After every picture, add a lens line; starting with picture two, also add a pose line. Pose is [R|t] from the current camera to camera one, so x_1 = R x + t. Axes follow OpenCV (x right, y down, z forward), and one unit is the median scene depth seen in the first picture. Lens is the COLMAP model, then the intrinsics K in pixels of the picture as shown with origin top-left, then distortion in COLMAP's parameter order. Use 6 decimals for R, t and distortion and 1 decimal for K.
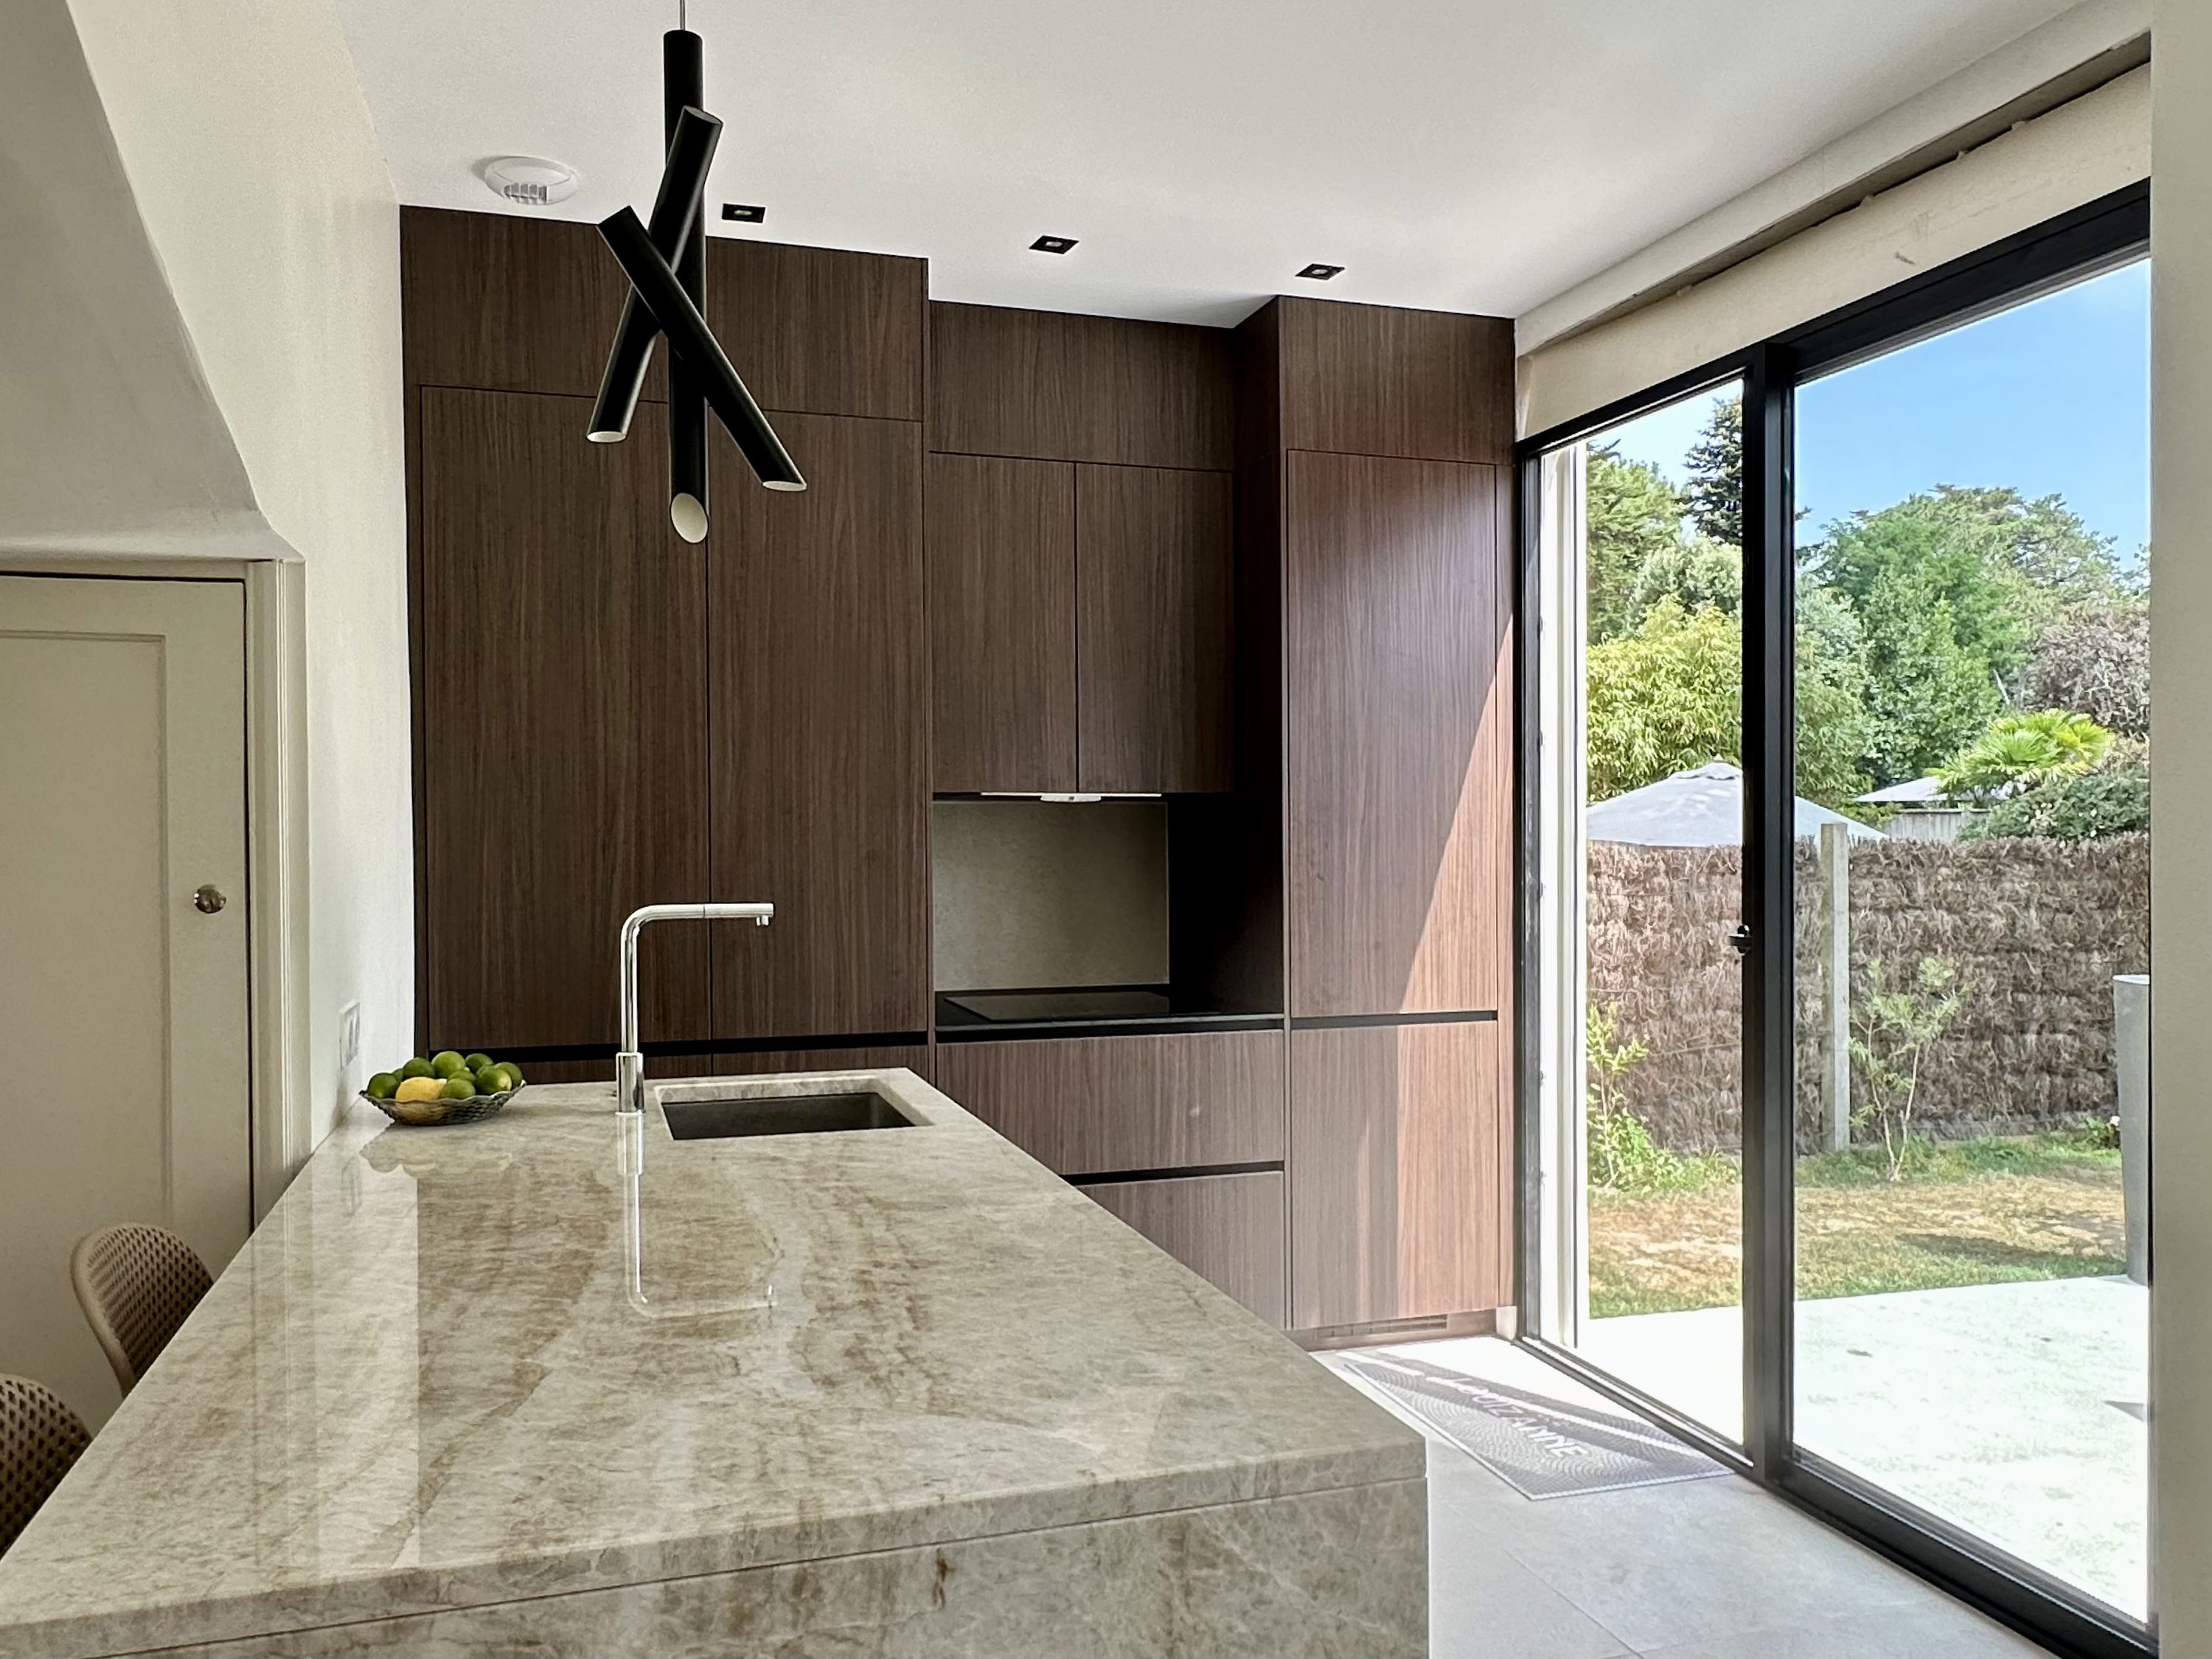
lens RADIAL K [[1542.1, 0, 1082.1], [0, 1542.1, 837.7], [0, 0, 1]] dist [-0.010555, -0.001503]
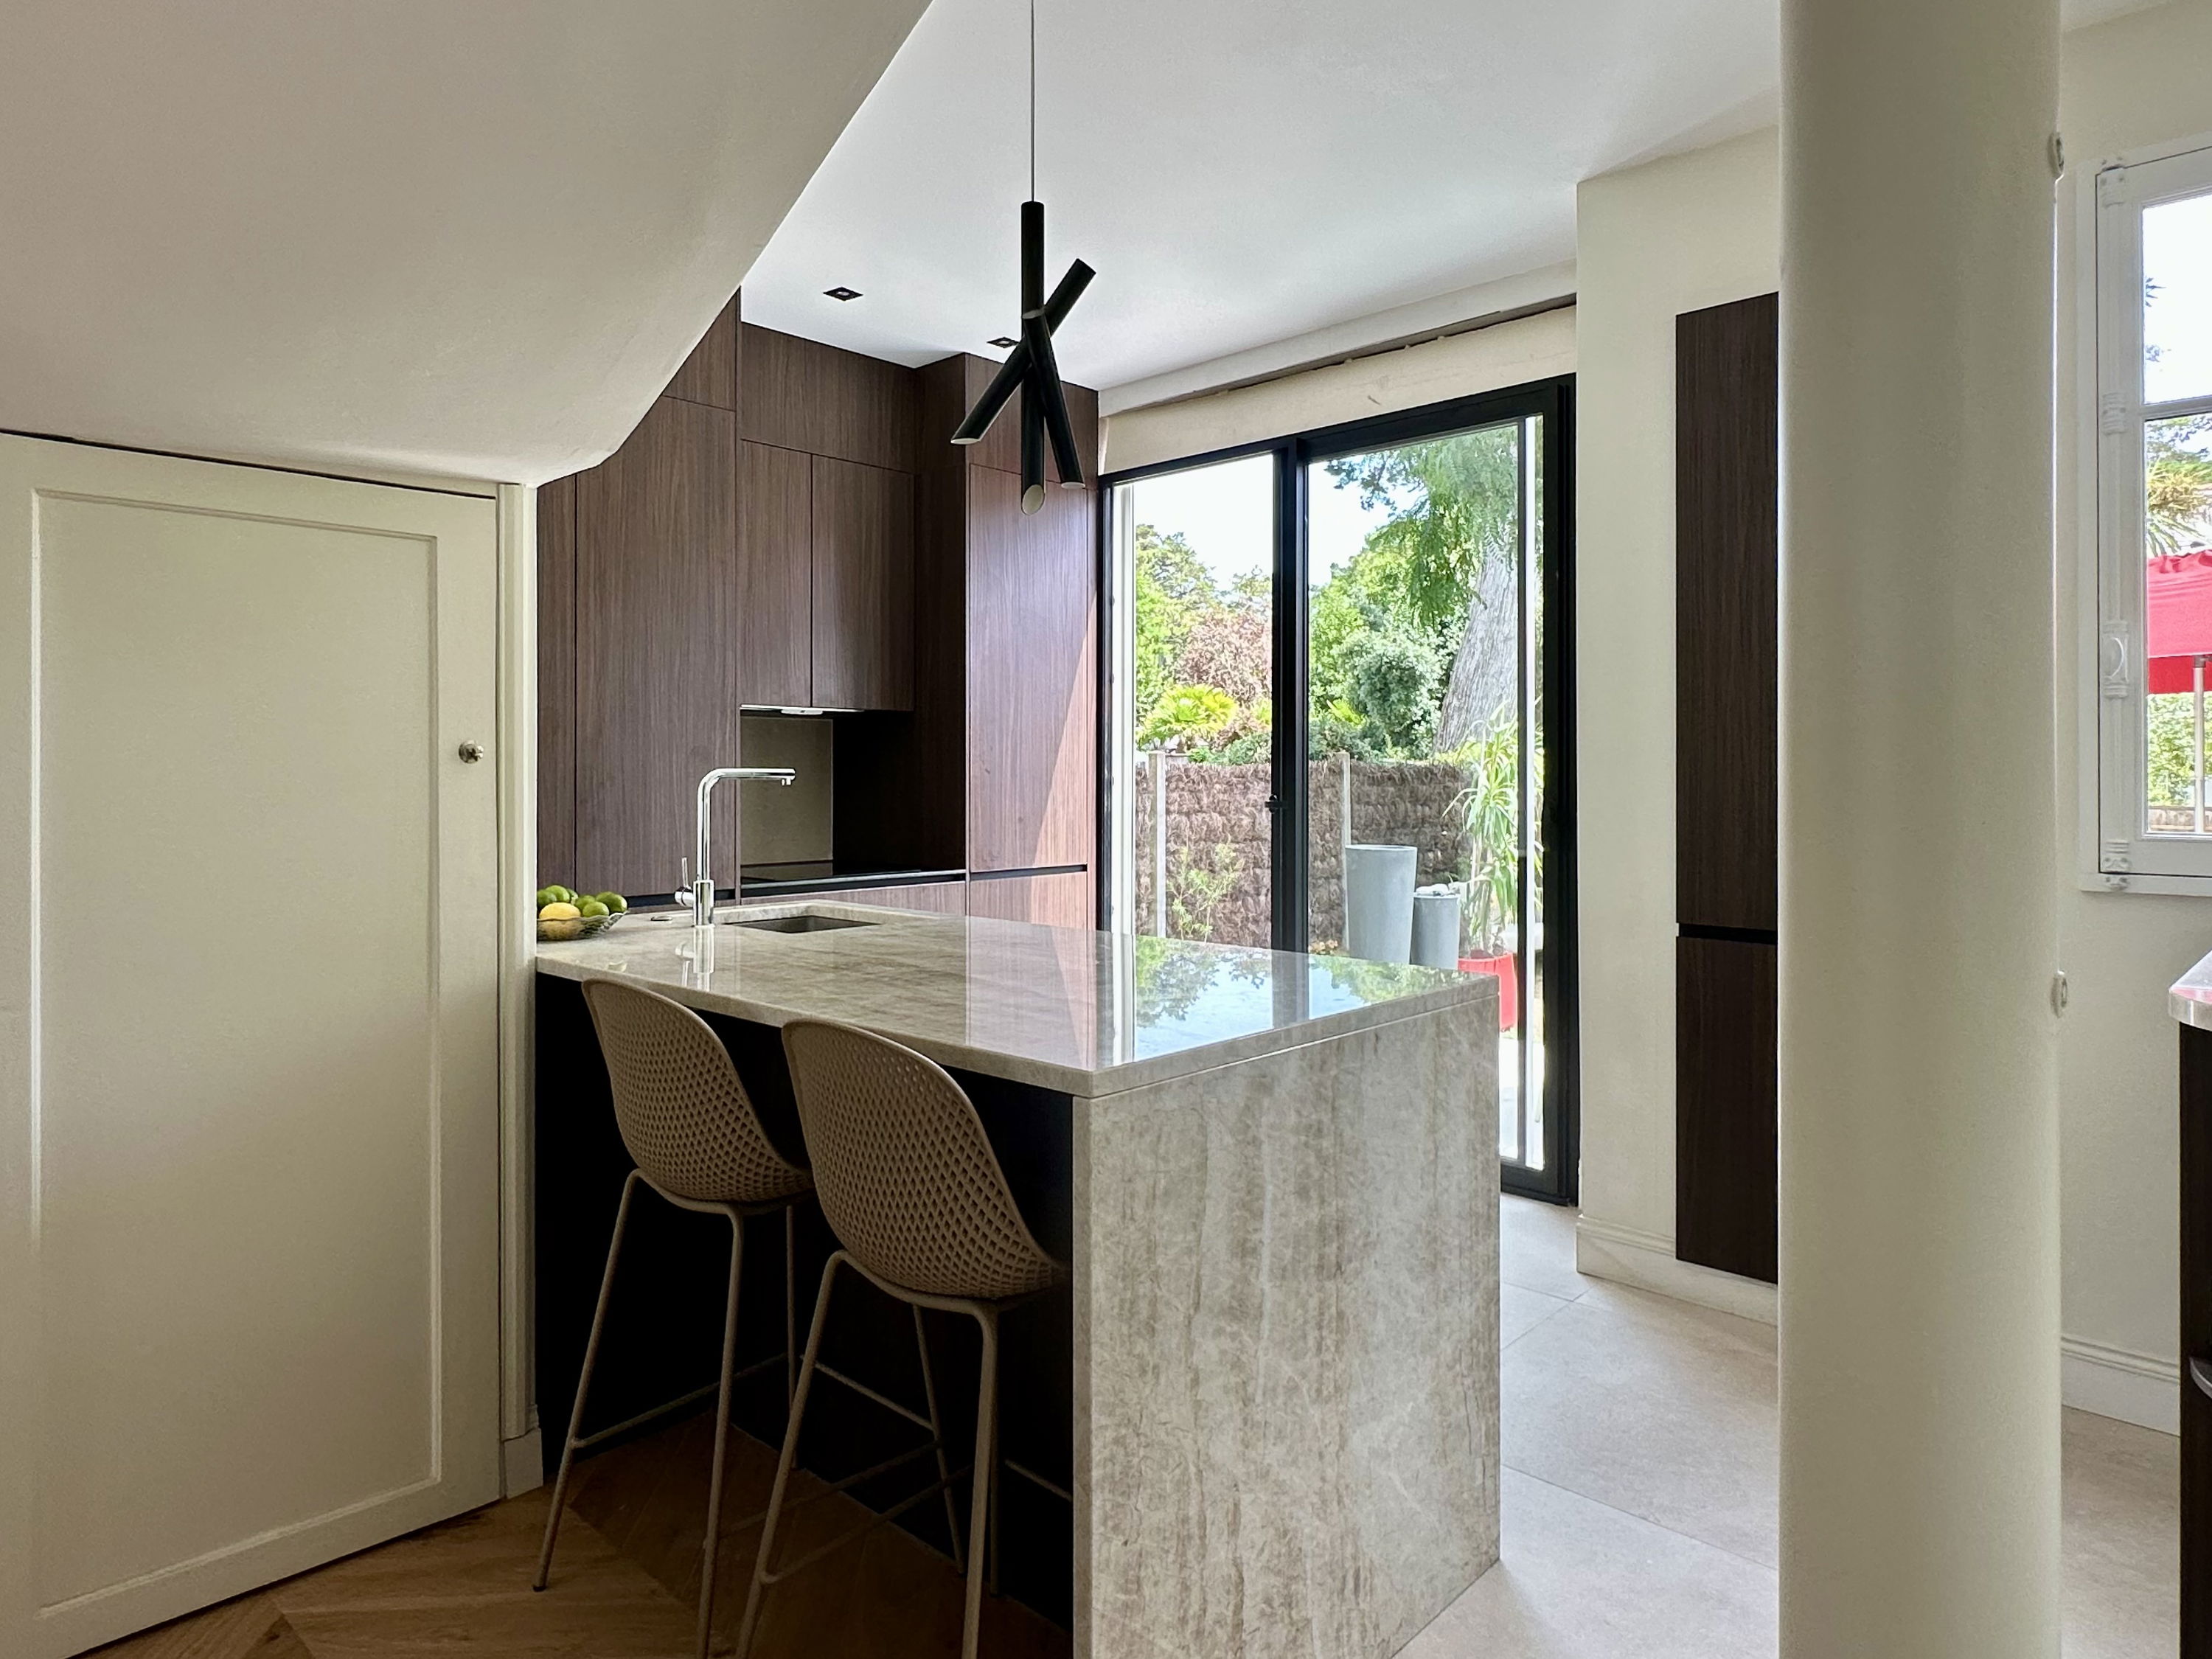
lens RADIAL K [[1332.1, 0, 1108.9], [0, 1332.1, 766.2], [0, 0, 1]] dist [0.001136, -0.005880]
pose [[0.863879, 0.001613, 0.503697, -0.179516], [0.005183, 0.999913, -0.012091, 0.018110], [-0.503673, 0.013056, 0.863796, -0.050469]]
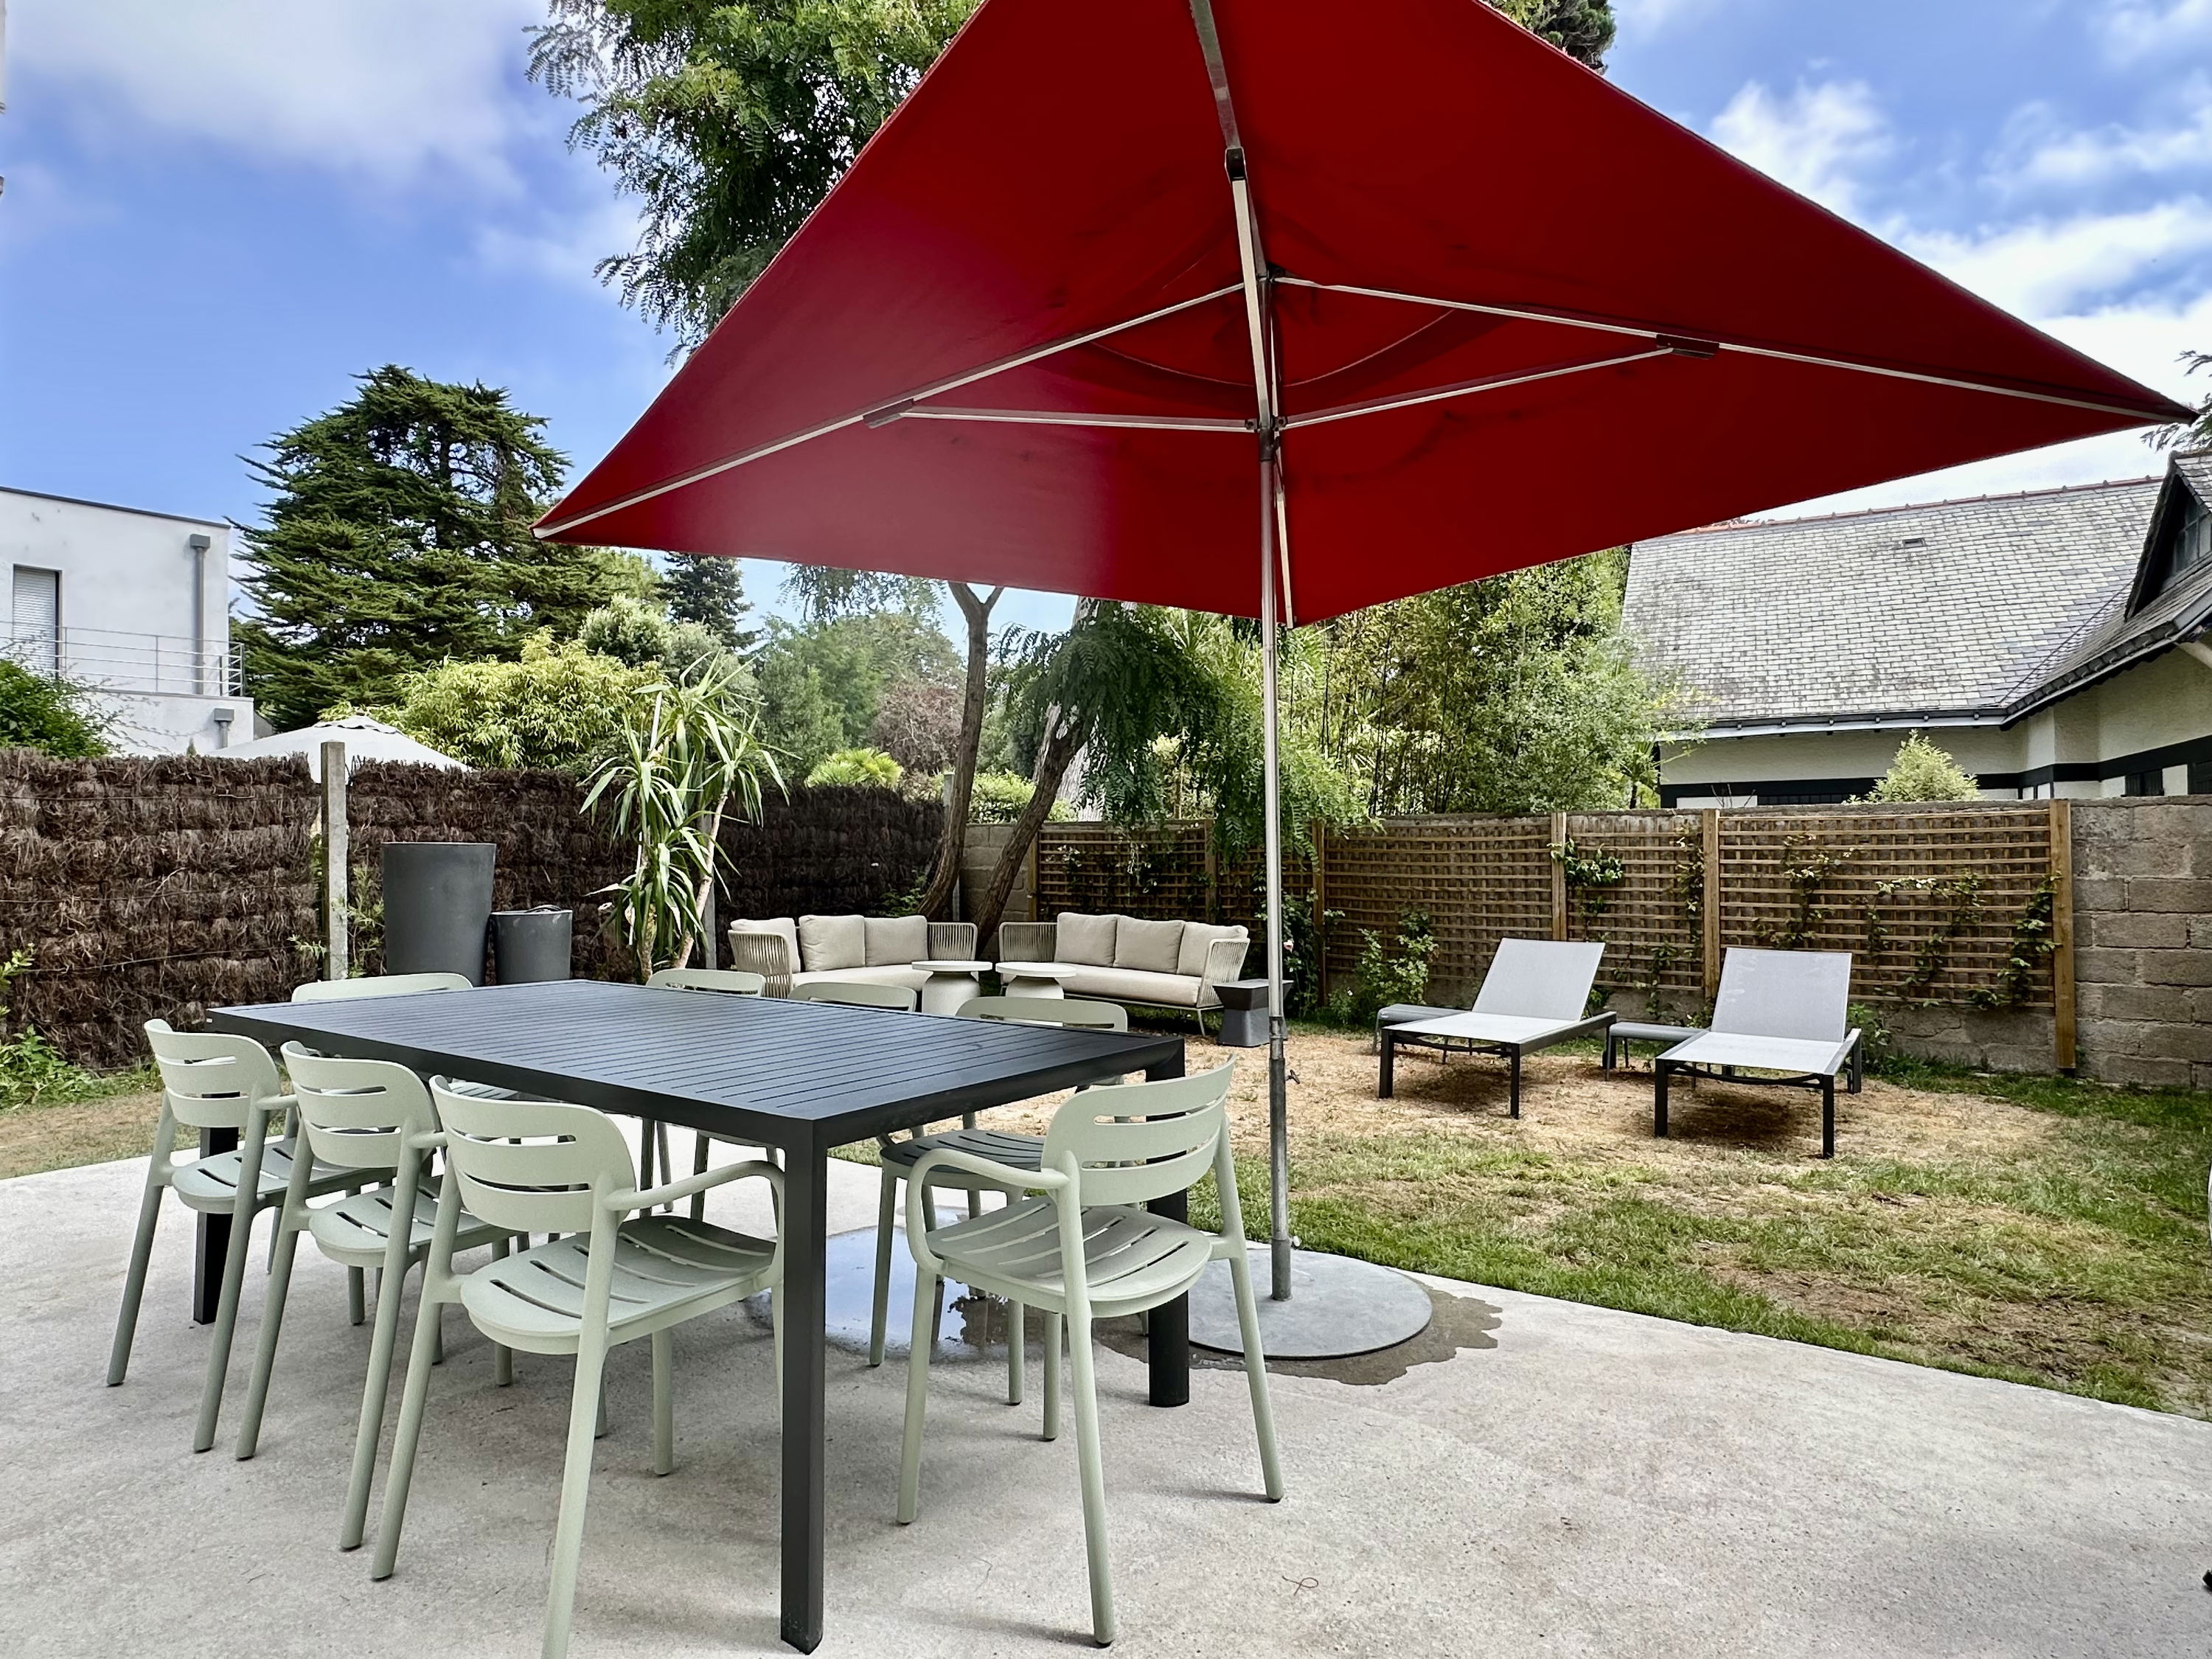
lens RADIAL K [[1229.5, 0, 1102.6], [0, 1229.5, 827.8], [0, 0, 1]] dist [-0.000758, -0.000340]
pose [[0.761940, 0.007213, 0.647607, 0.355127], [0.007648, 0.999768, -0.020134, 0.073361], [-0.647602, 0.020294, 0.761709, 0.002511]]
